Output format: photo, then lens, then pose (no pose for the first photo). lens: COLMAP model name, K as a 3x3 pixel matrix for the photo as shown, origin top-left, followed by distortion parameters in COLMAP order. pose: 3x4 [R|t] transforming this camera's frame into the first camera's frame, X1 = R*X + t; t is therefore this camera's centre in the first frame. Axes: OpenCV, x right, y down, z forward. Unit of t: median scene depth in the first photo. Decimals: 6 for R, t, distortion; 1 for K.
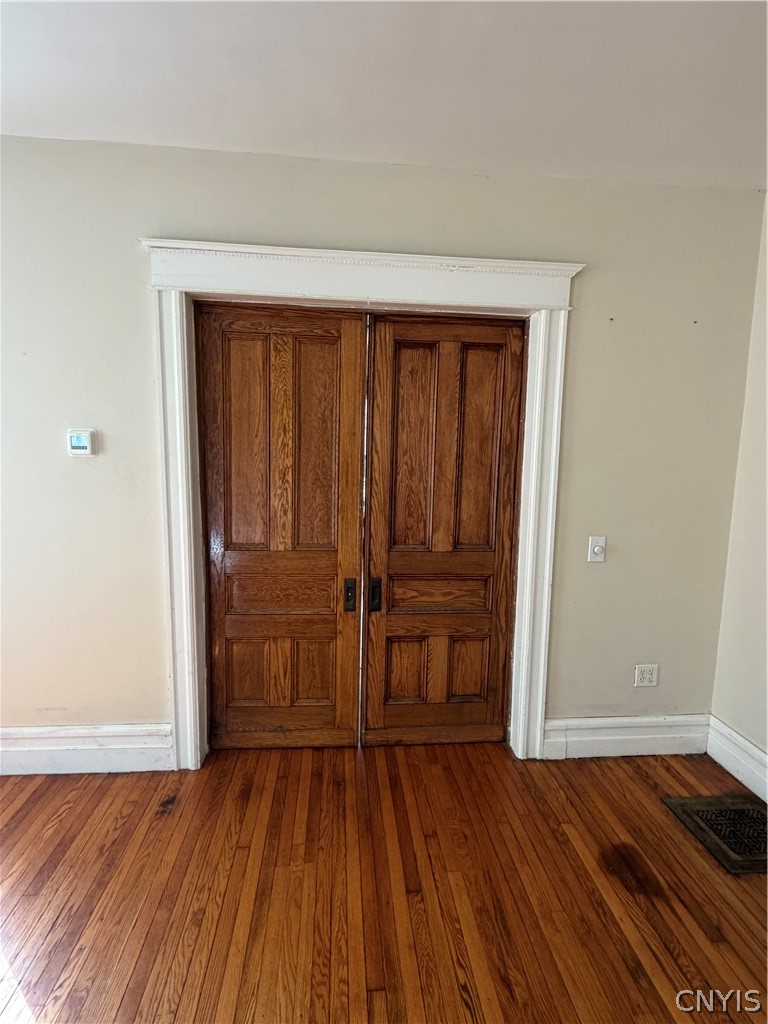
lens RADIAL K [[528.9, 0, 382.1], [0, 528.9, 507.5], [0, 0, 1]] dist [0.002536, -0.001988]
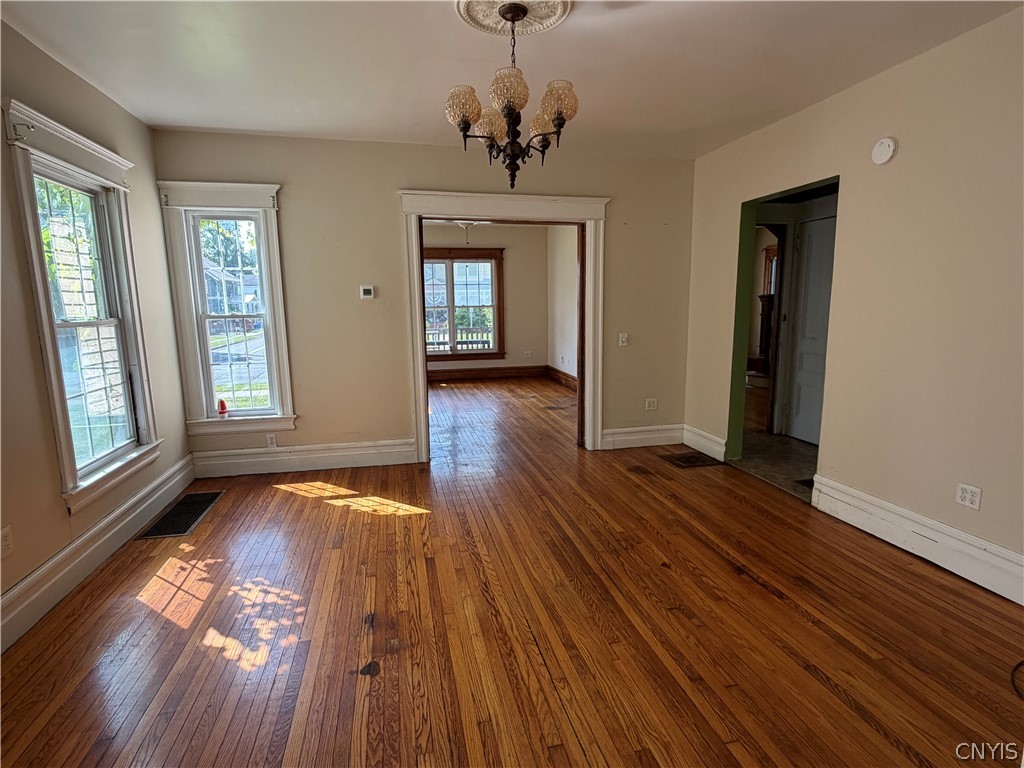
lens RADIAL K [[528.9, 0, 510.6], [0, 528.9, 384.6], [0, 0, 1]] dist [0.002536, -0.001988]
pose [[0.990709, -0.052594, 0.125414, -0.269137], [0.048592, 0.998214, 0.034761, 0.156718], [-0.127019, -0.028344, 0.991495, -0.906474]]
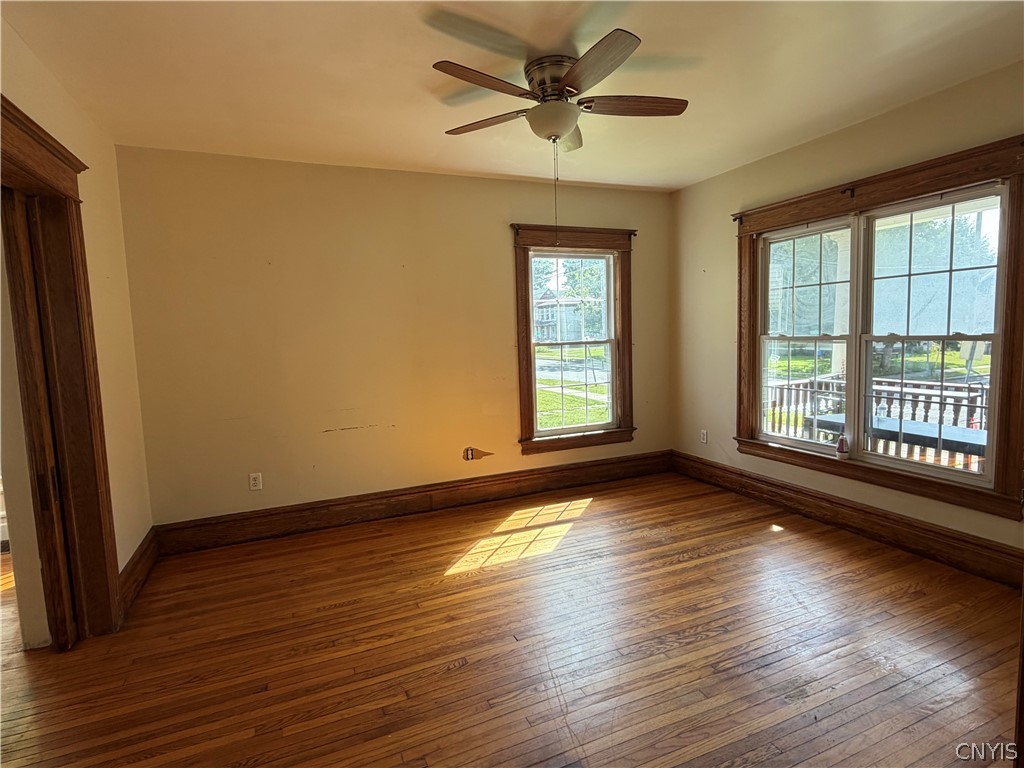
lens RADIAL K [[528.9, 0, 503.7], [0, 528.9, 391.9], [0, 0, 1]] dist [0.002536, -0.001988]
pose [[0.295579, 0.072022, -0.952600, 0.845363], [-0.072385, 0.995976, 0.052841, -0.132121], [0.952572, 0.053335, 0.299603, 1.426281]]
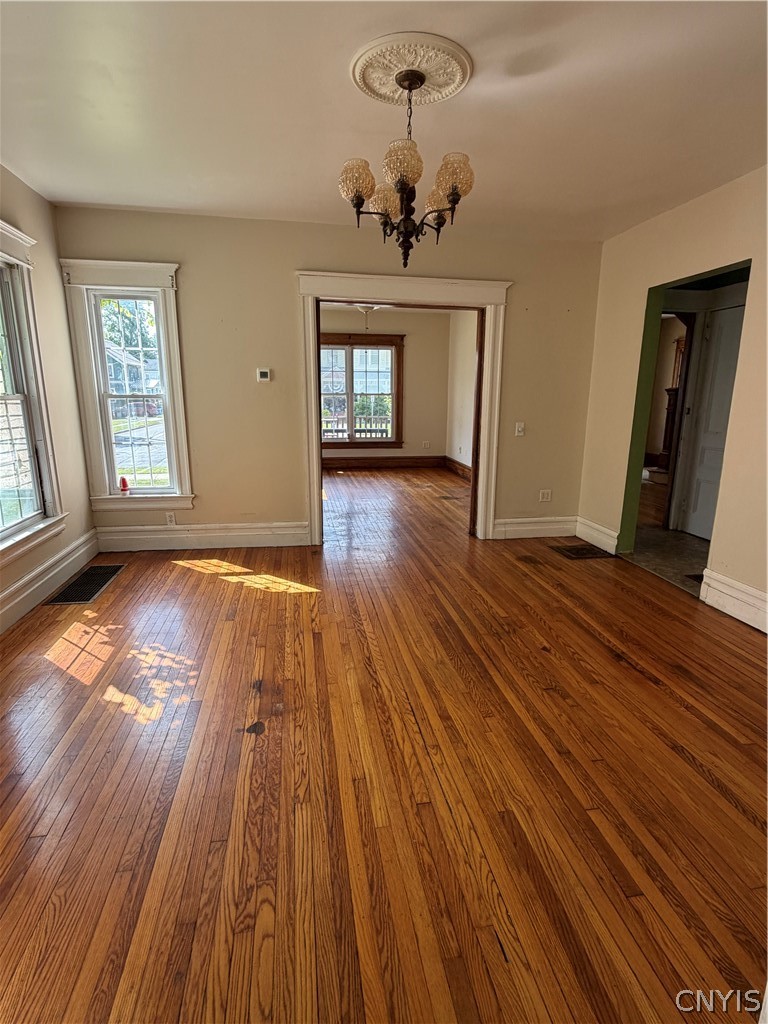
lens RADIAL K [[528.9, 0, 385.9], [0, 528.9, 512.4], [0, 0, 1]] dist [0.002536, -0.001988]
pose [[0.996631, -0.029599, 0.076484, -0.246466], [0.021843, 0.994716, 0.100319, 0.176640], [-0.079049, -0.098310, 0.992011, -0.928698]]
